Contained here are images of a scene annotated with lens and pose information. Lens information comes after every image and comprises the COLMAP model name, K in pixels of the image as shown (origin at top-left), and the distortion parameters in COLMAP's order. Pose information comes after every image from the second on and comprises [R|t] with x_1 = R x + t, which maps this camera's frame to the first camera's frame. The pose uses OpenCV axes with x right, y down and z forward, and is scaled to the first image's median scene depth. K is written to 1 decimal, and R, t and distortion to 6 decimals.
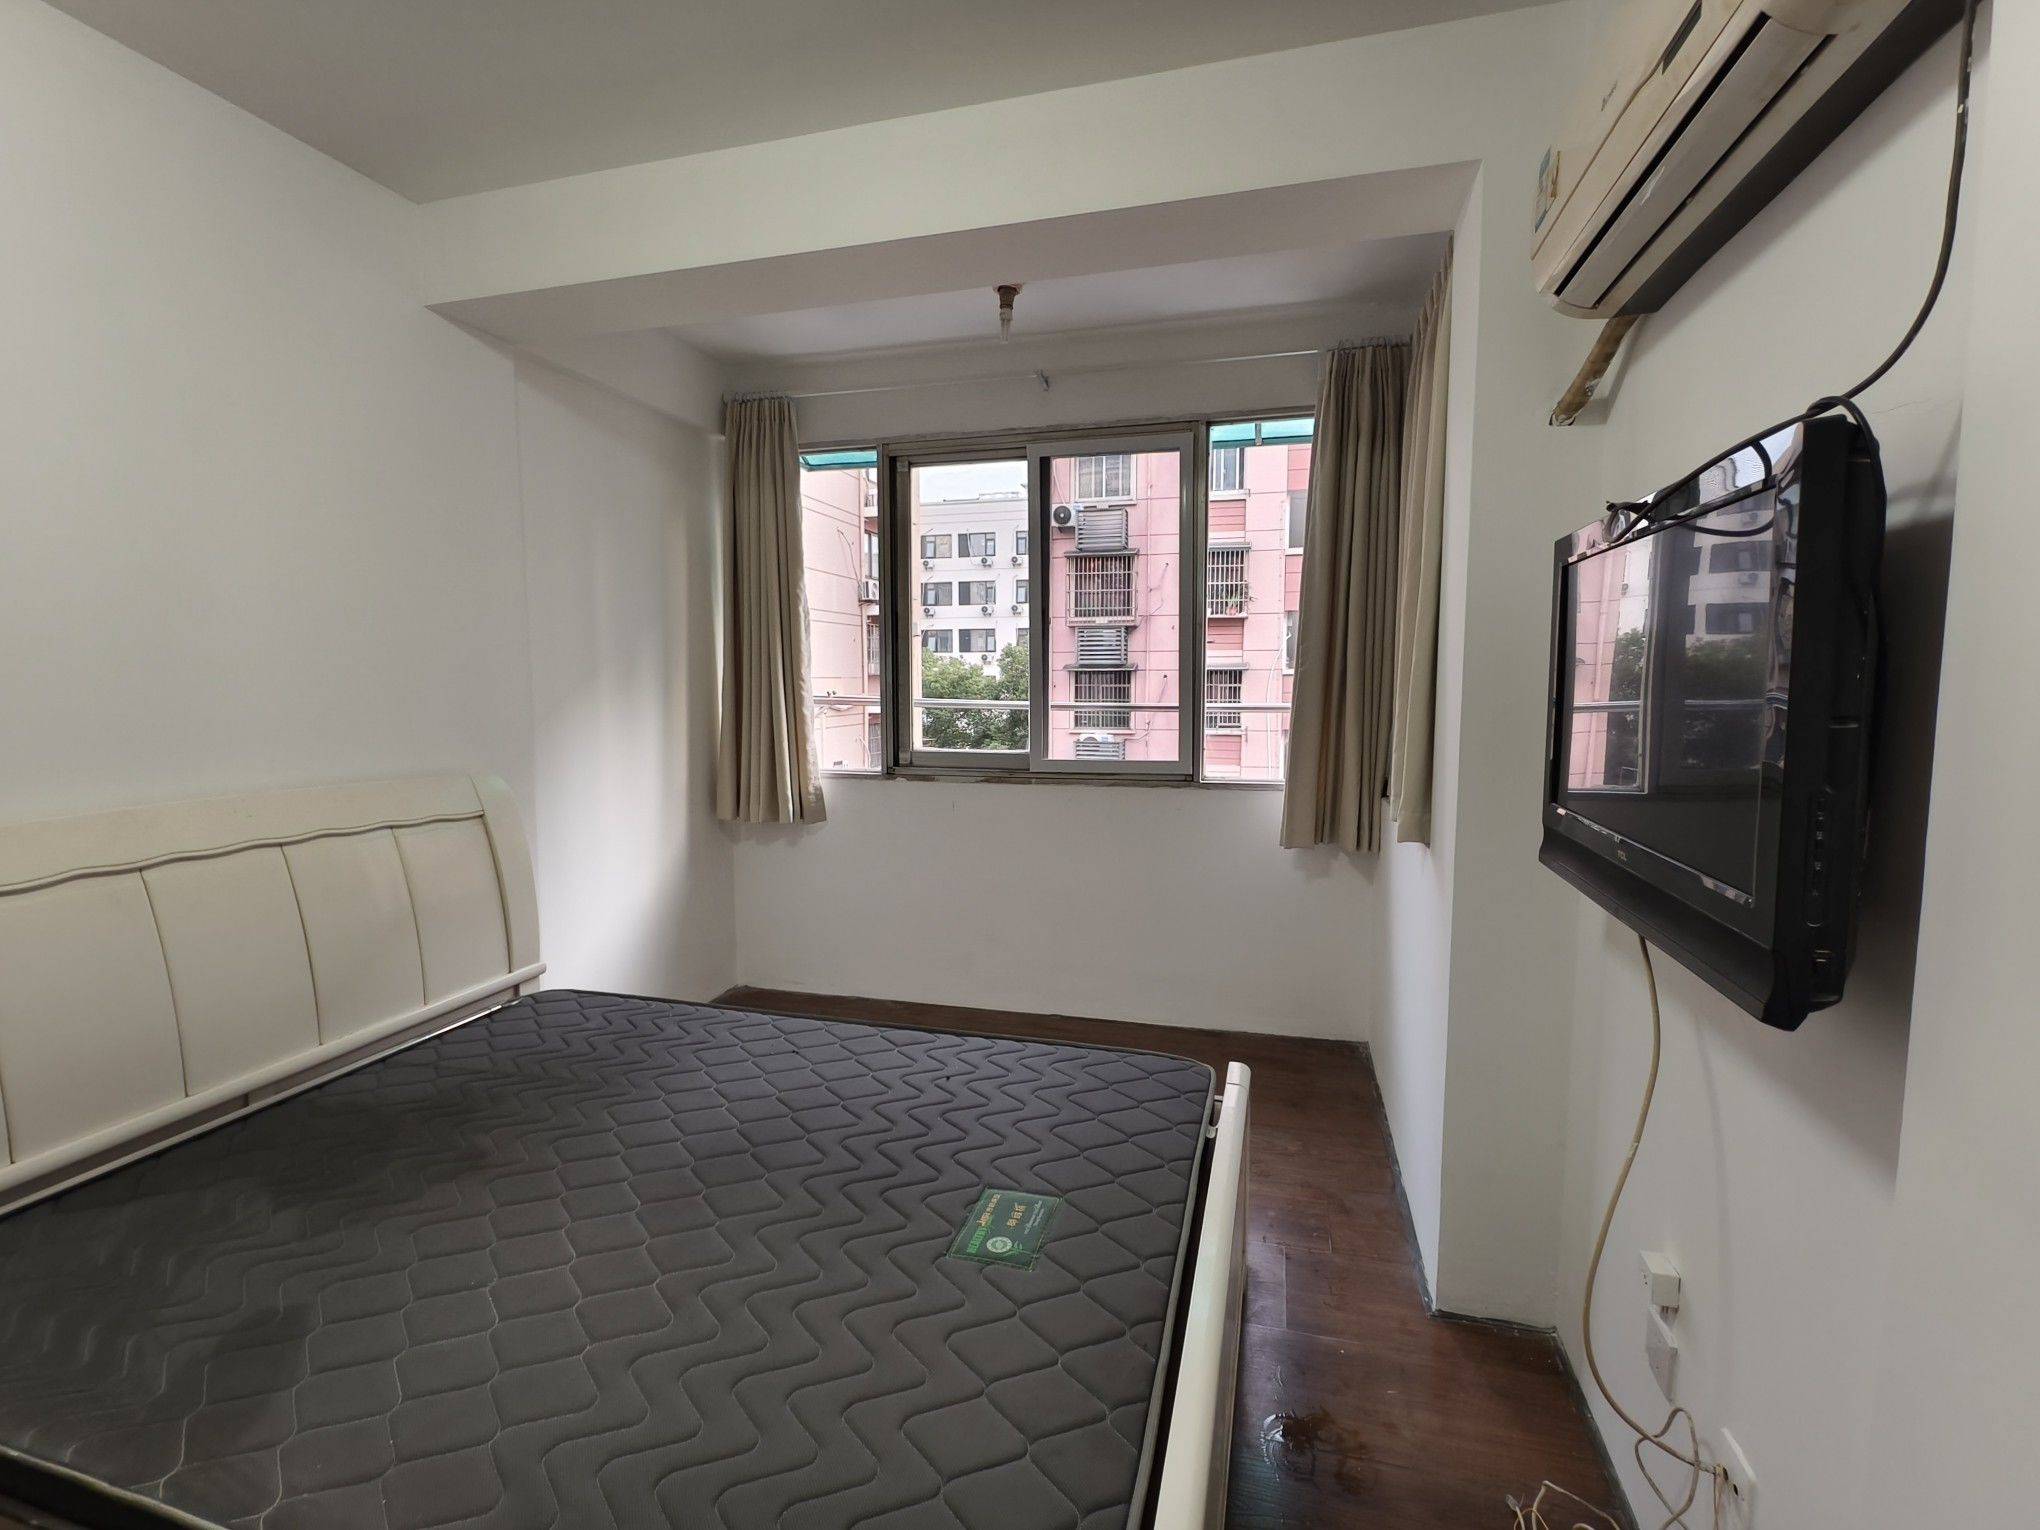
lens RADIAL K [[933.6, 0, 1012.9], [0, 933.6, 754.5], [0, 0, 1]] dist [0.000261, -0.000863]
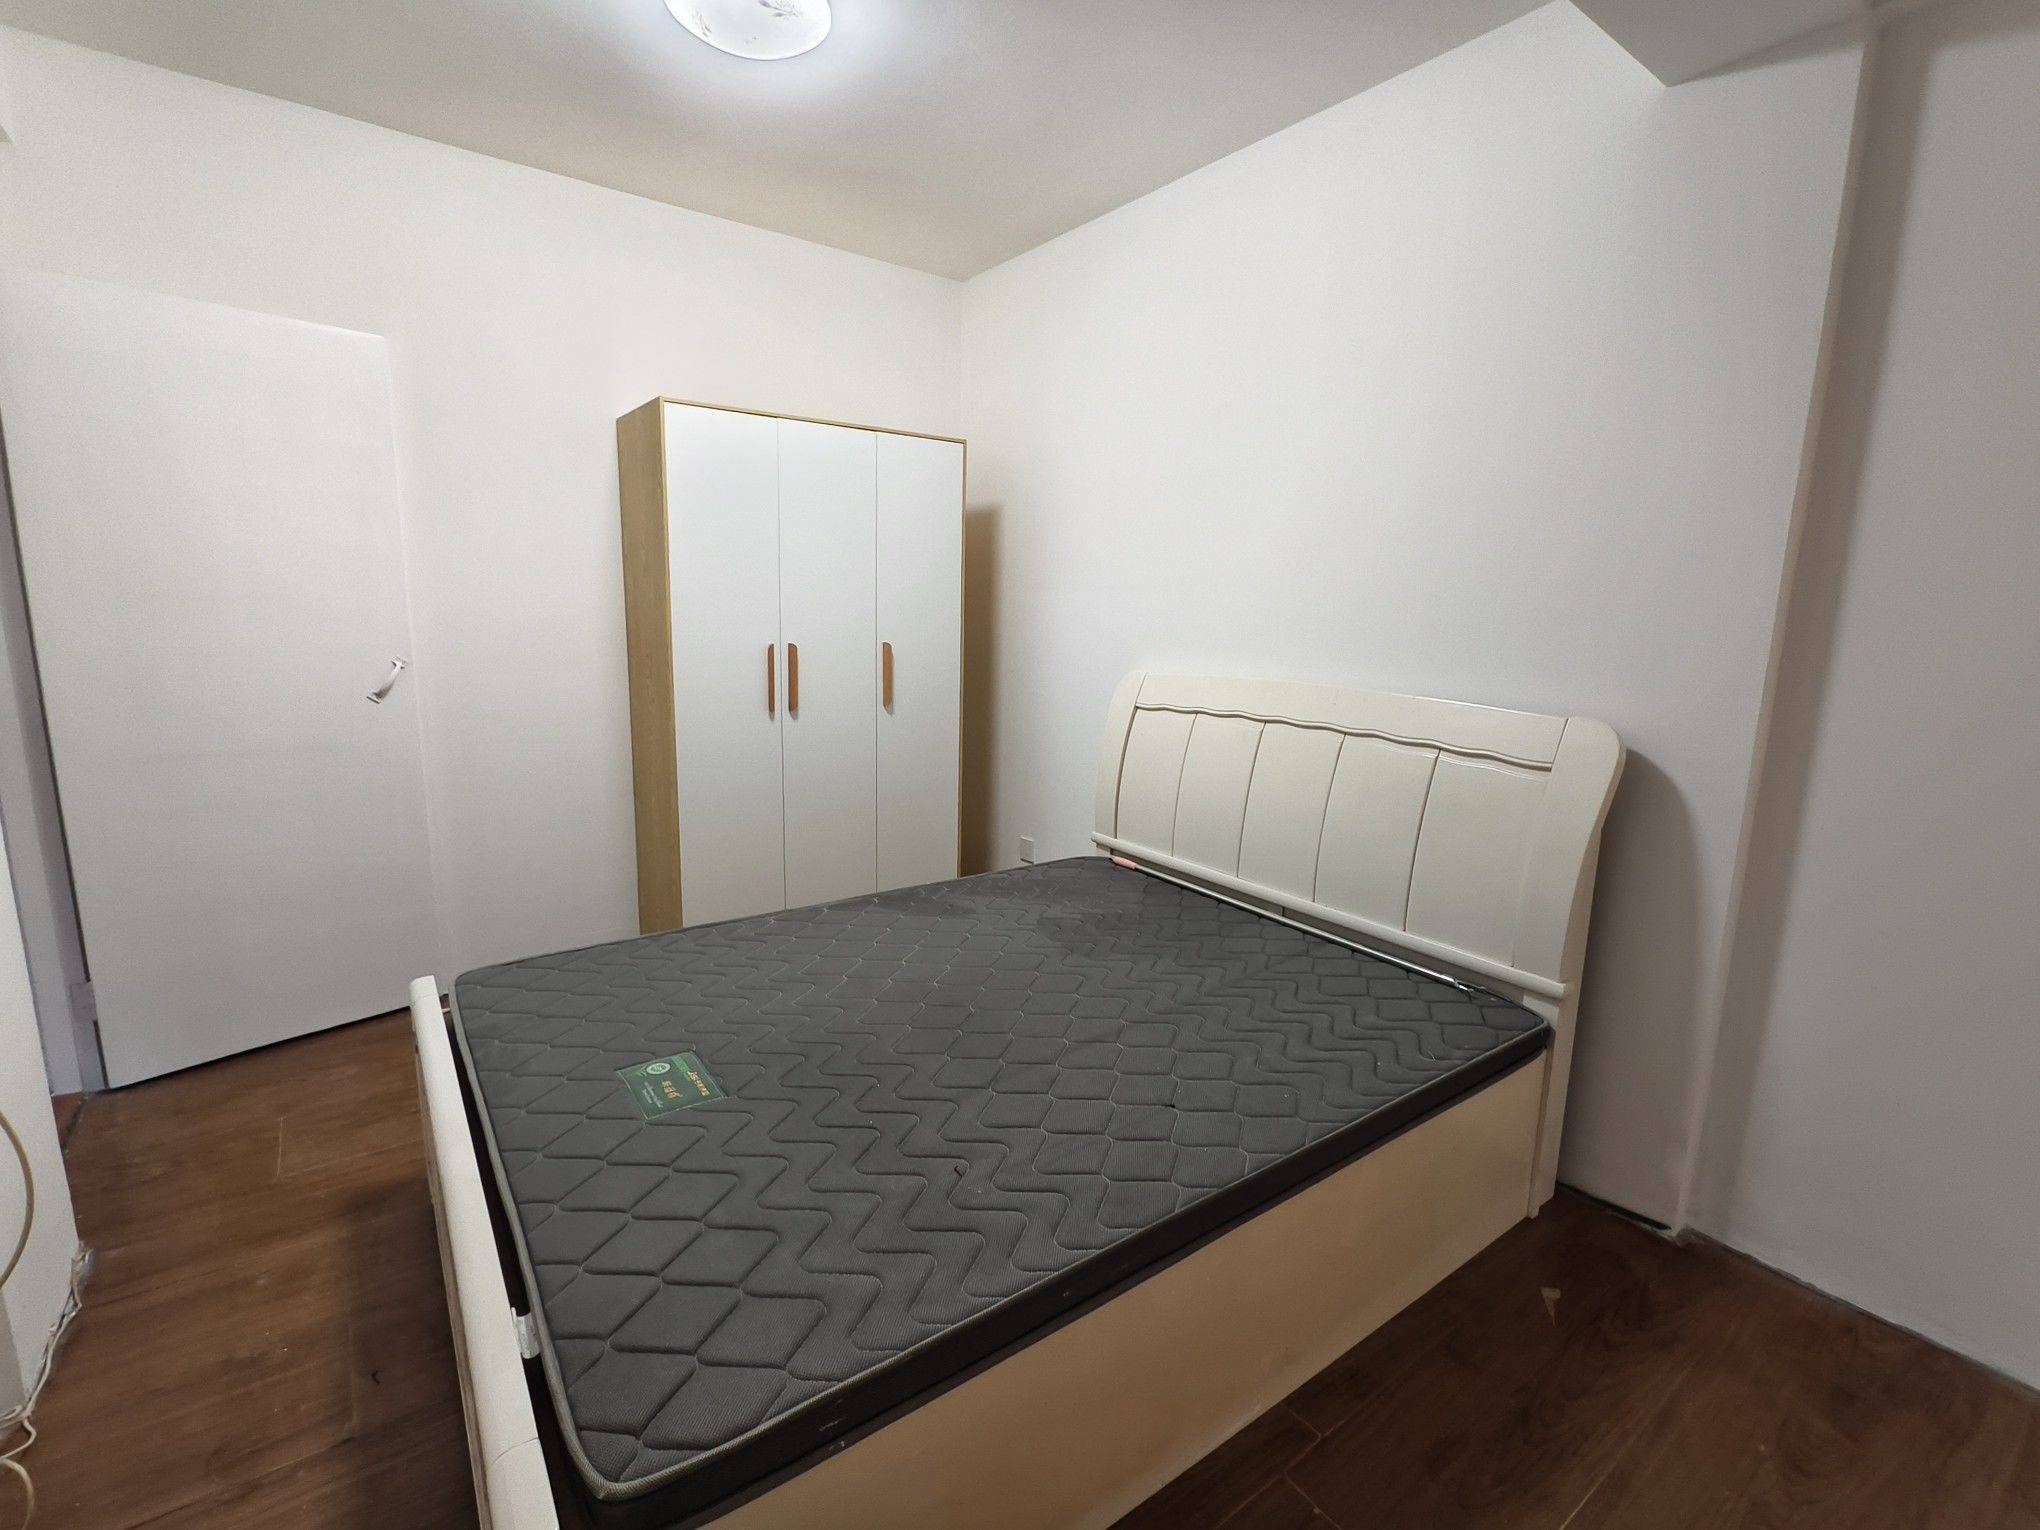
lens RADIAL K [[926.0, 0, 1020.0], [0, 926.0, 765.0], [0, 0, 1]] dist [-0.000616, -0.000304]
pose [[-0.613788, 0.133051, -0.778179, 0.428226], [-0.083675, 0.969180, 0.231706, -0.111621], [0.785024, 0.207333, -0.583738, 1.503041]]
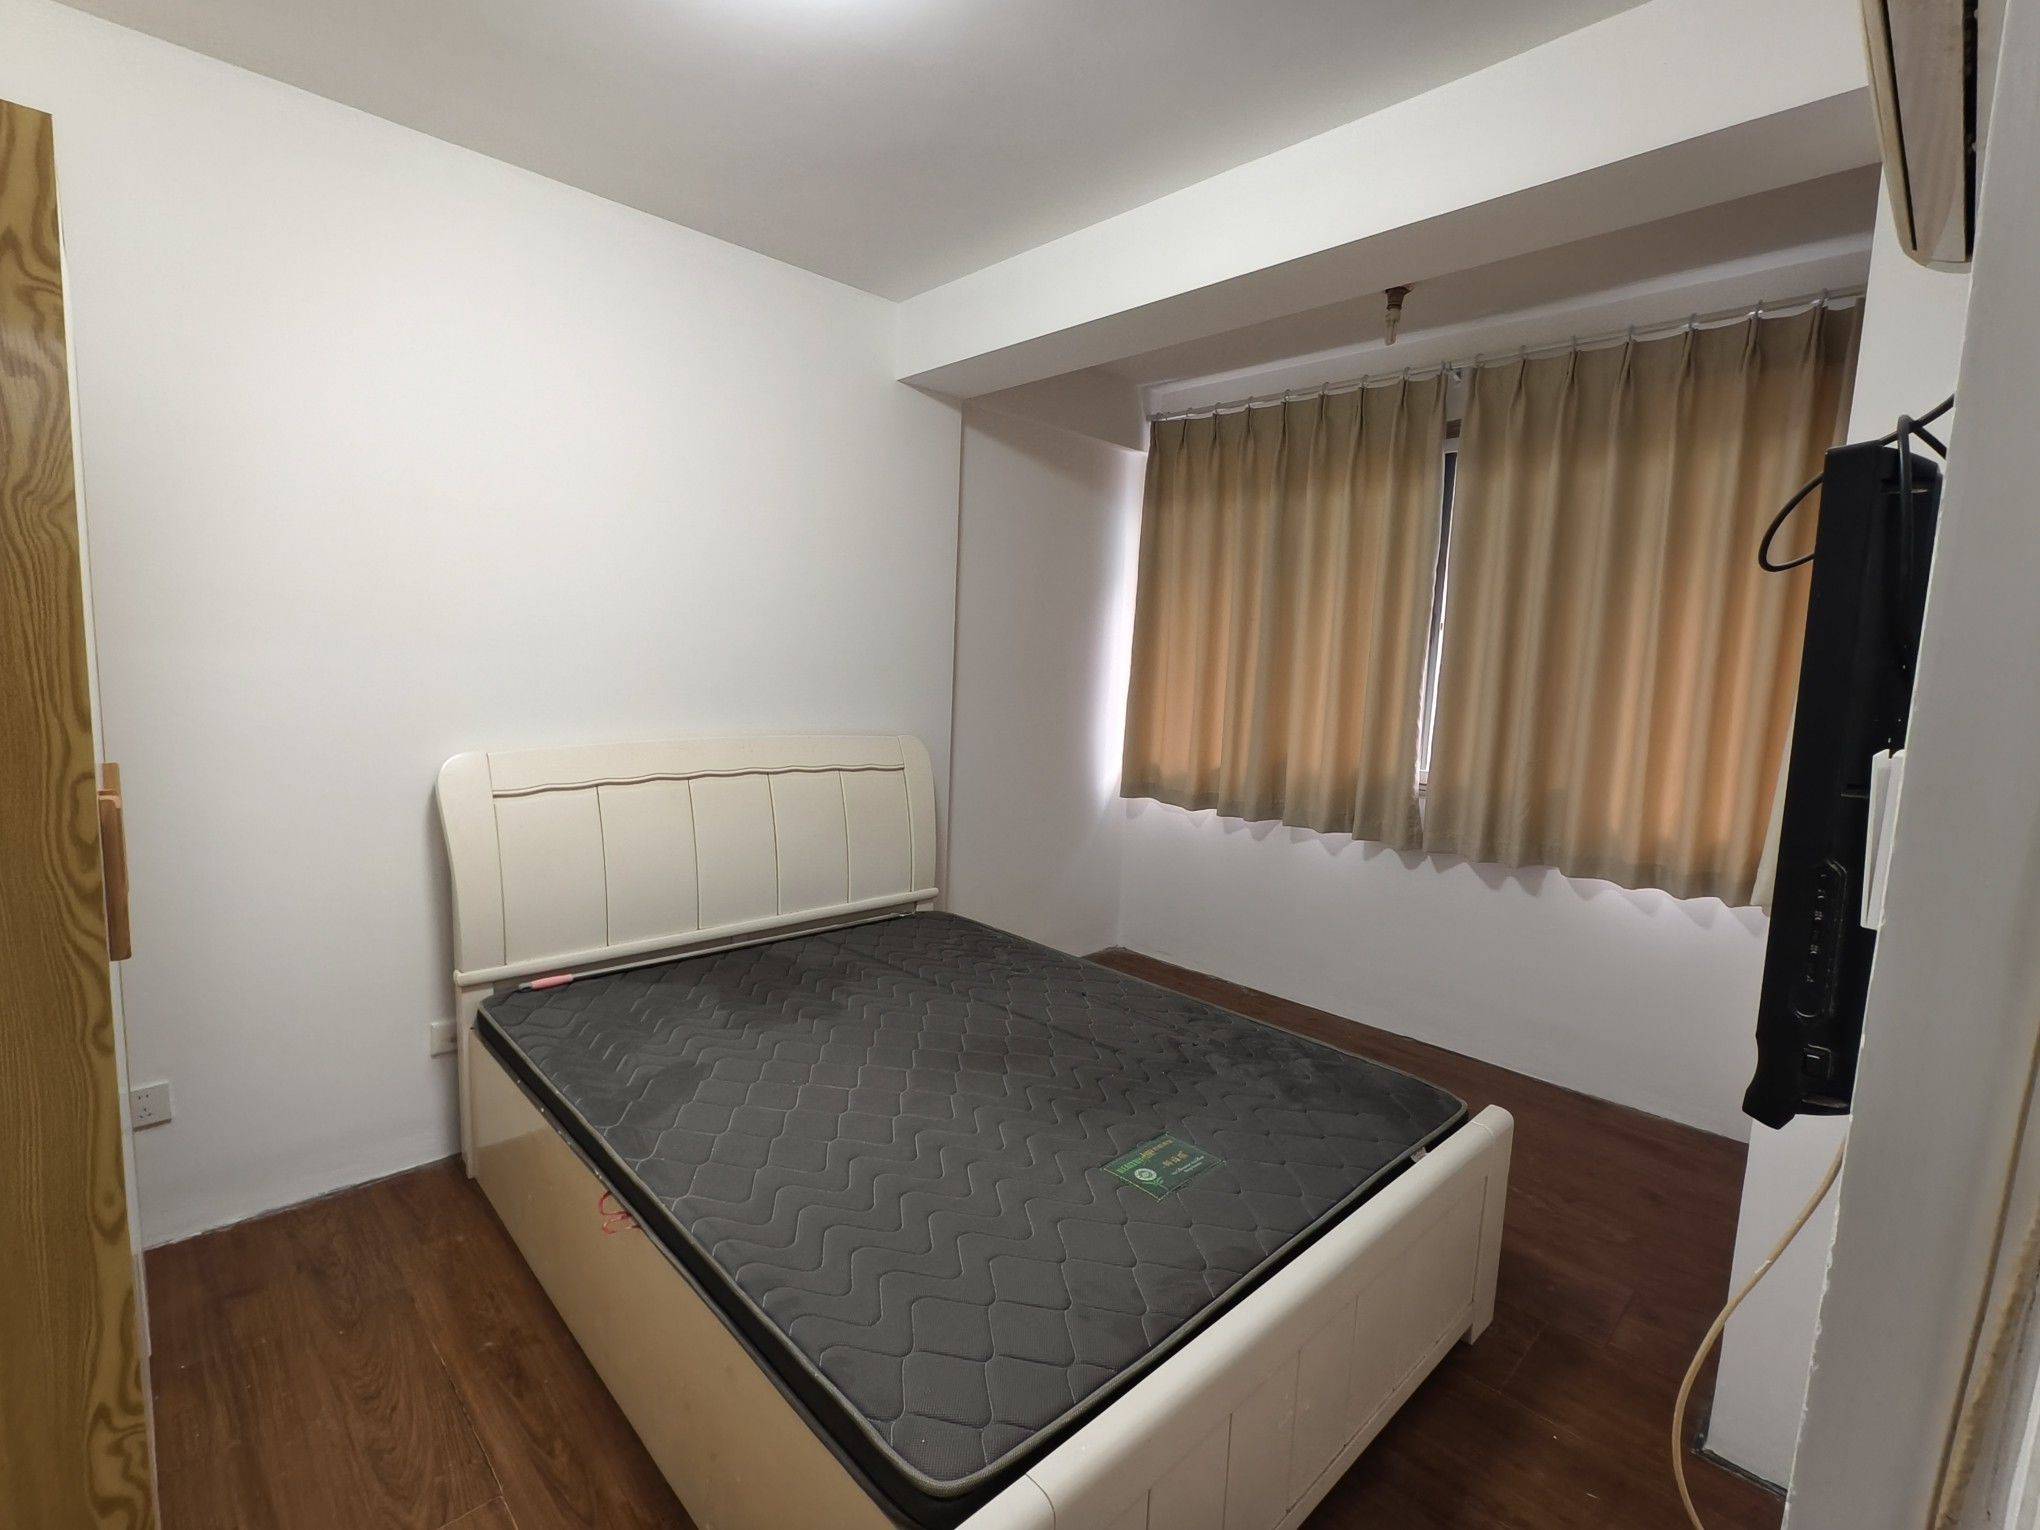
lens RADIAL K [[926.0, 0, 1020.0], [0, 926.0, 765.0], [0, 0, 1]] dist [-0.000616, -0.000304]
pose [[0.864781, 0.097261, -0.492640, 0.283335], [-0.088113, 0.995233, 0.041813, -0.010796], [0.494358, 0.007249, 0.869228, -0.059483]]
